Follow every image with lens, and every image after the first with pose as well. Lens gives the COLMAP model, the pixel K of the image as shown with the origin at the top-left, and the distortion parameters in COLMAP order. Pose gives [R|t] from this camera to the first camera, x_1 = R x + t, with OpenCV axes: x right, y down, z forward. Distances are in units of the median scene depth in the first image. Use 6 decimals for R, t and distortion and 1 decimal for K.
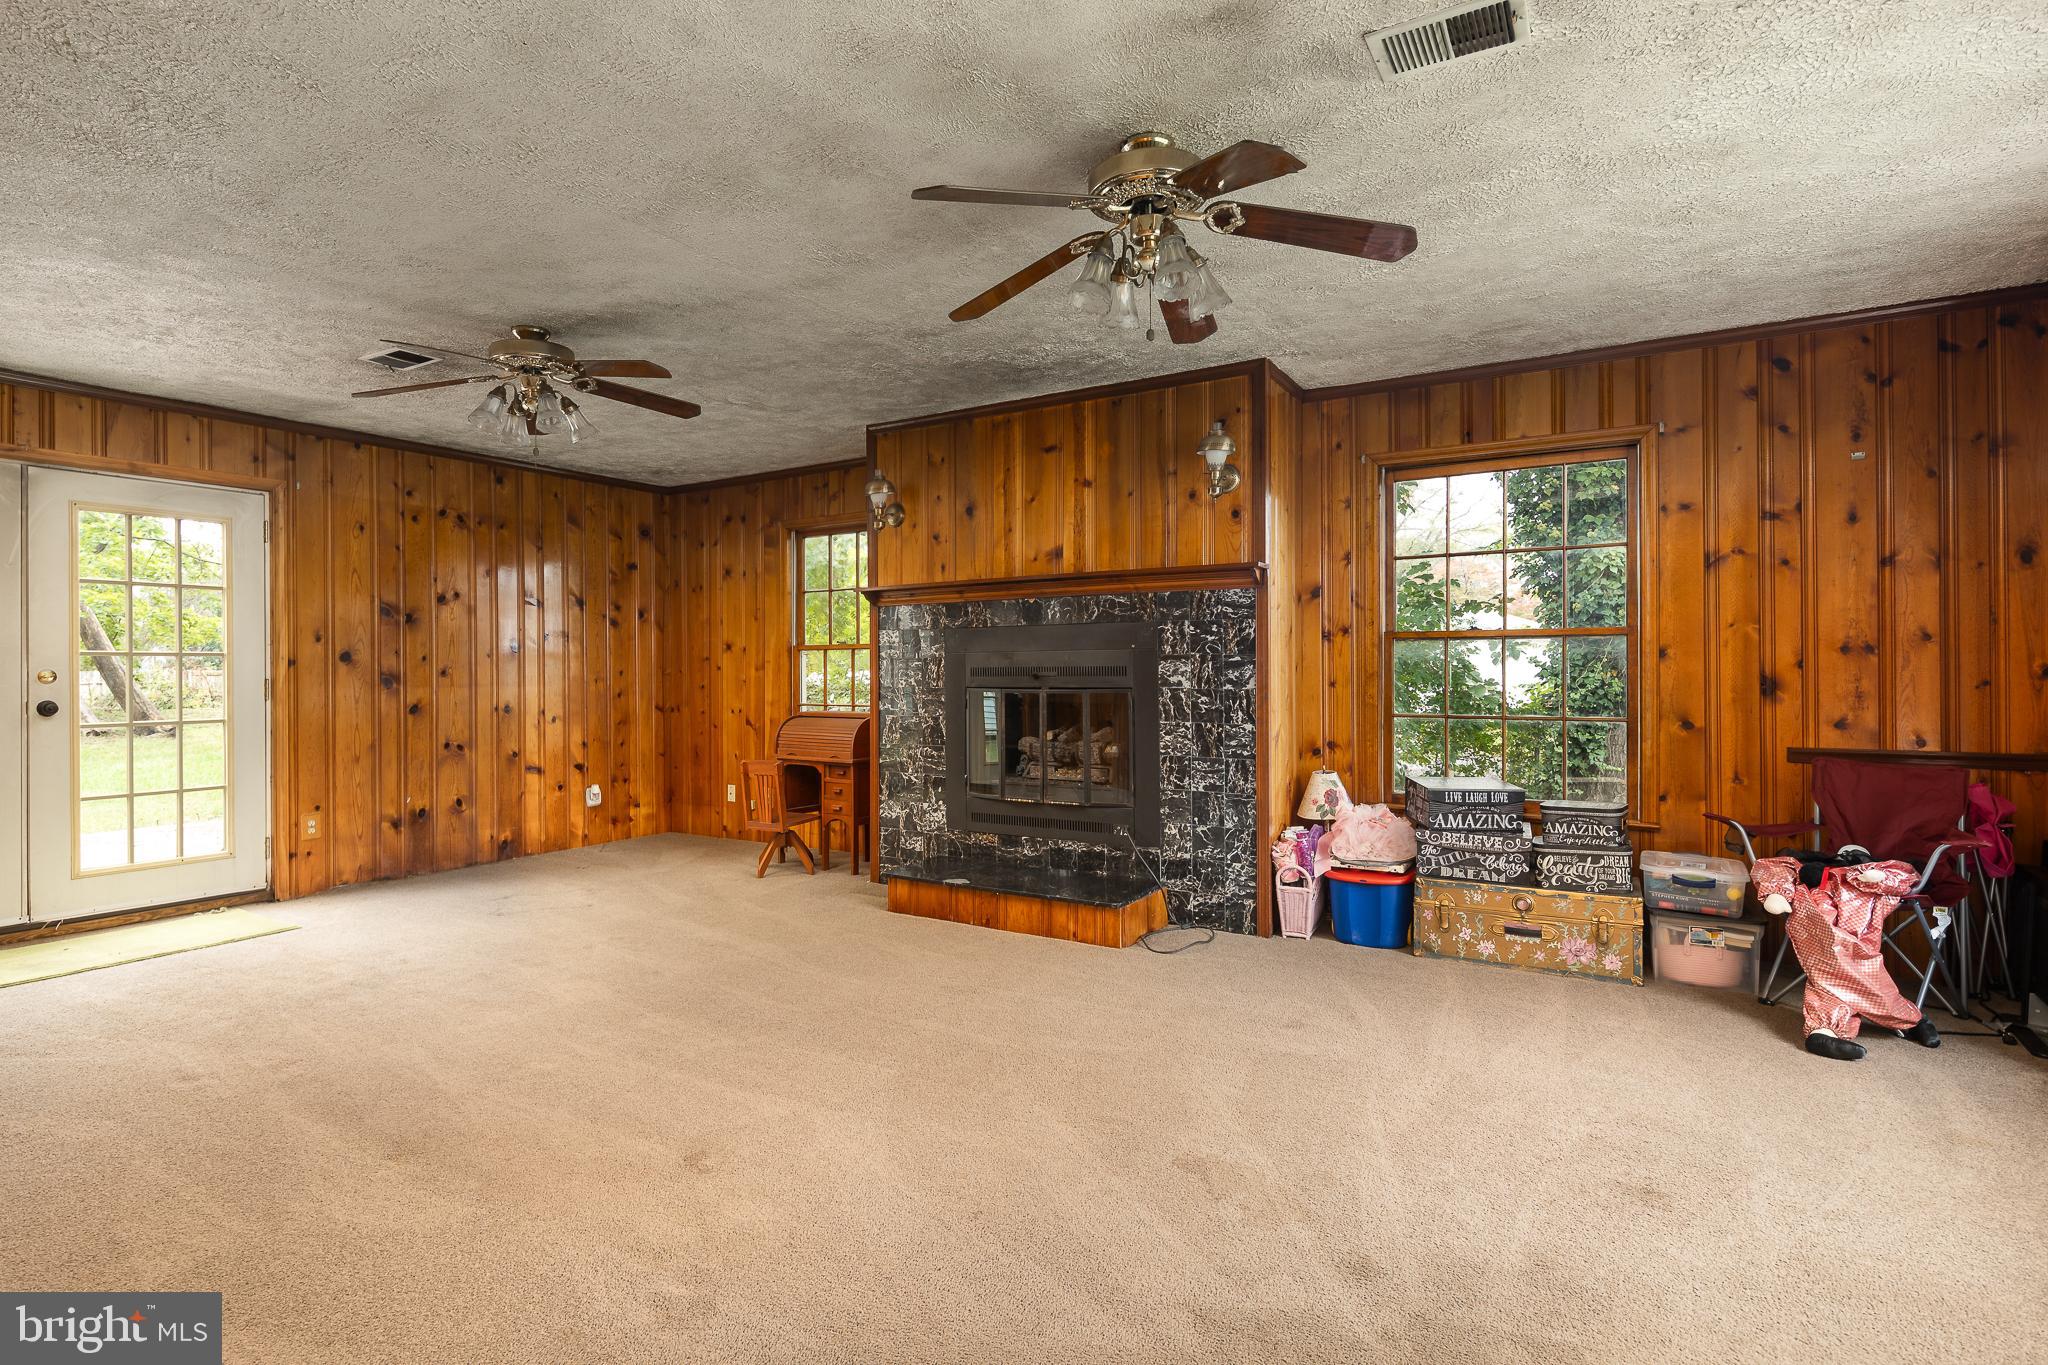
lens RADIAL K [[987.0, 0, 1023.2], [0, 987.0, 673.5], [0, 0, 1]] dist [0.003269, -0.002264]
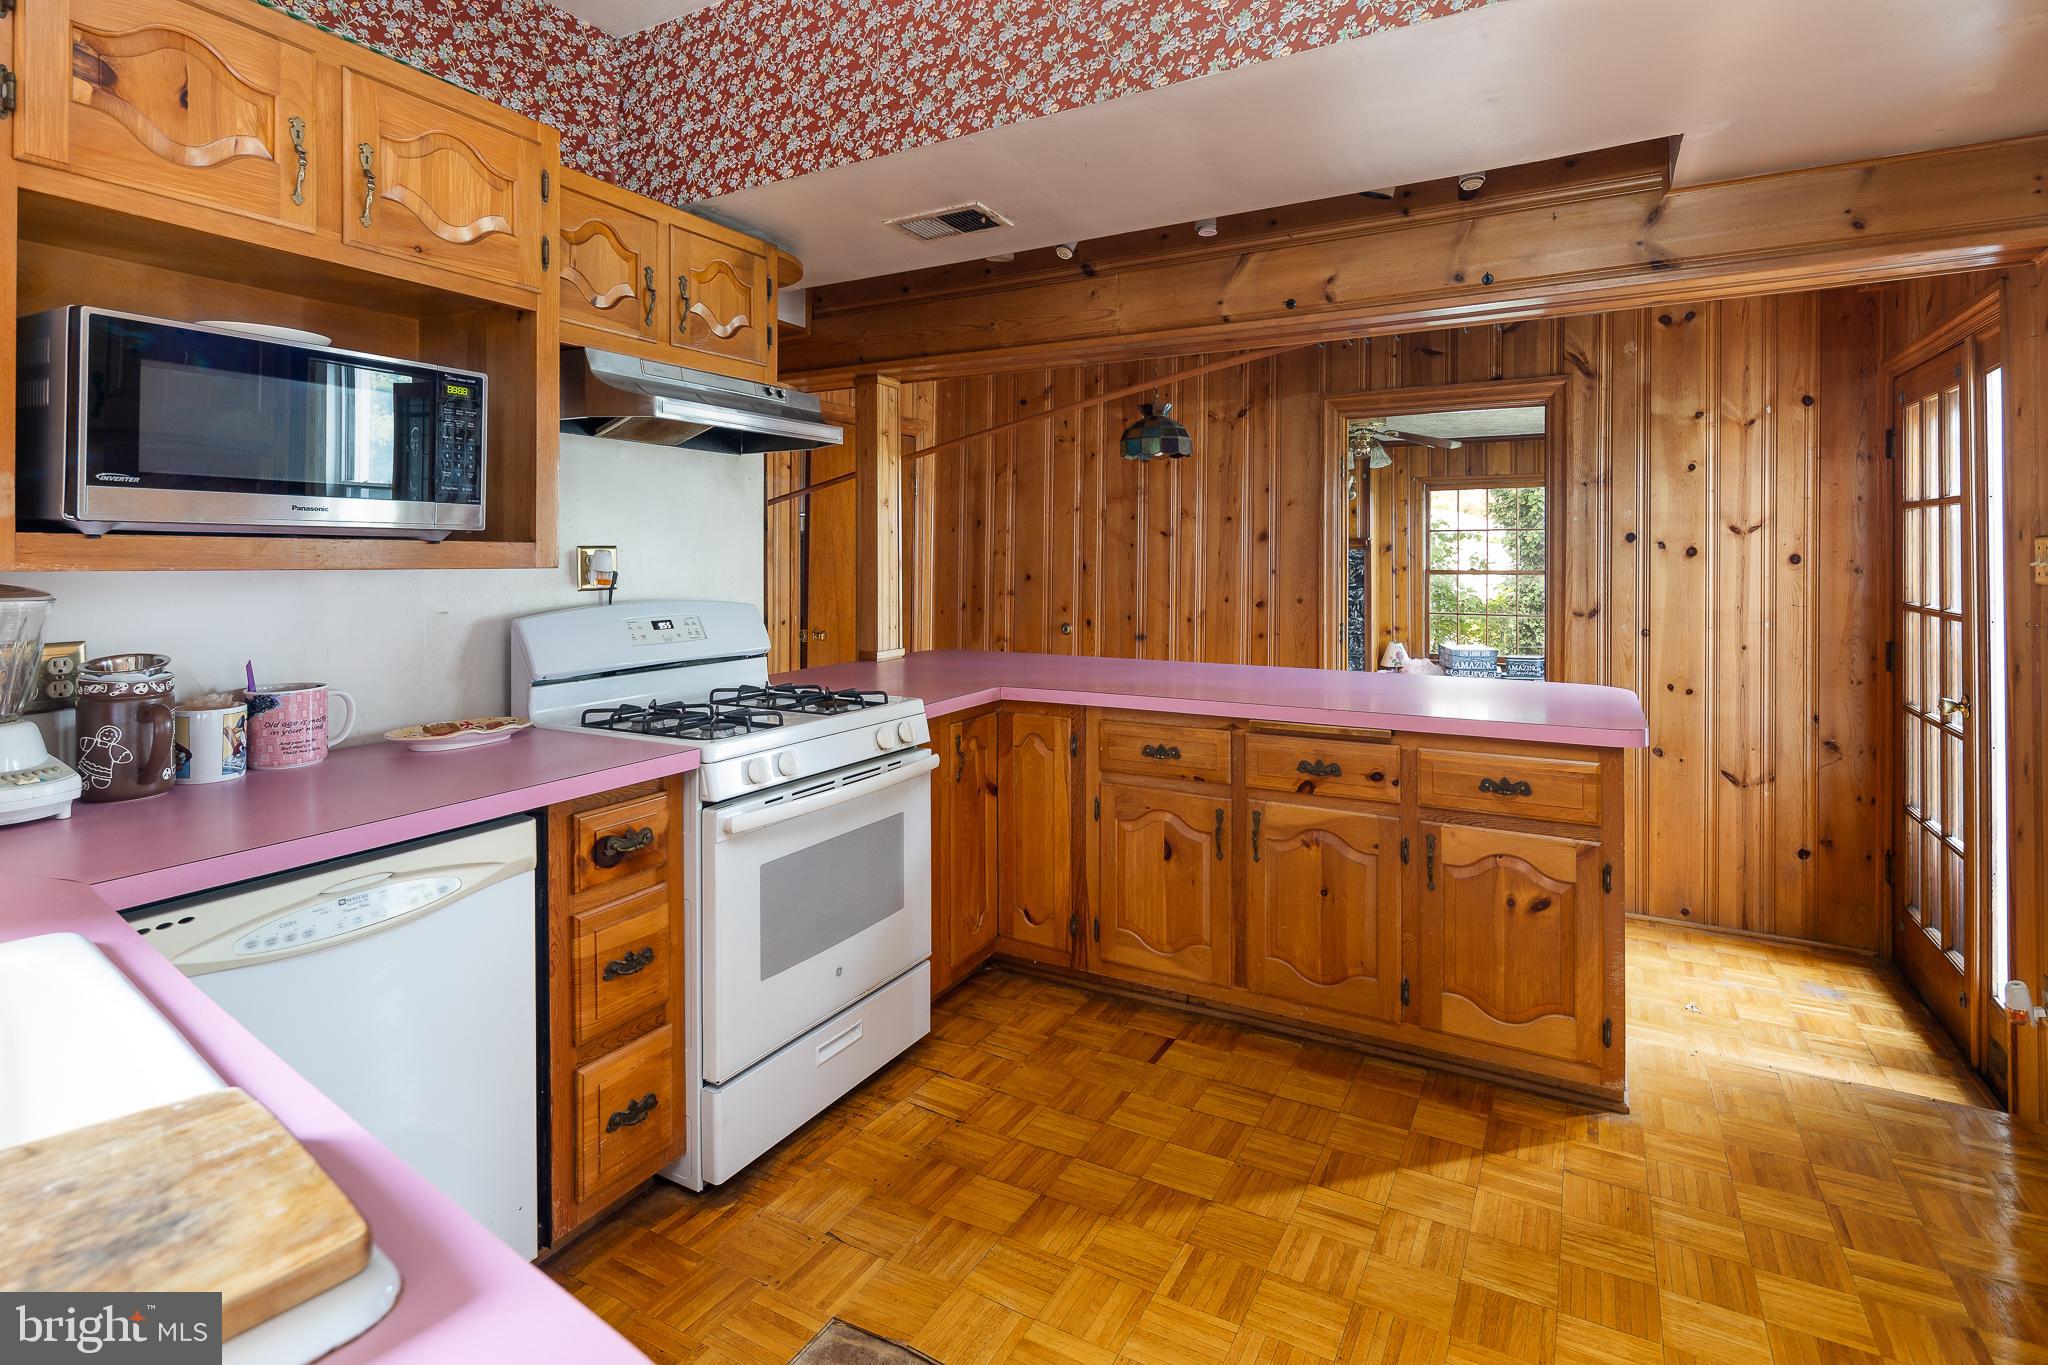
lens RADIAL K [[987.0, 0, 1037.4], [0, 987.0, 557.2], [0, 0, 1]] dist [0.003269, -0.002264]
pose [[0.999113, 0.004060, 0.041923, -0.472286], [-0.003919, 0.999986, -0.003443, -0.057399], [-0.041937, 0.003276, 0.999115, -0.893309]]
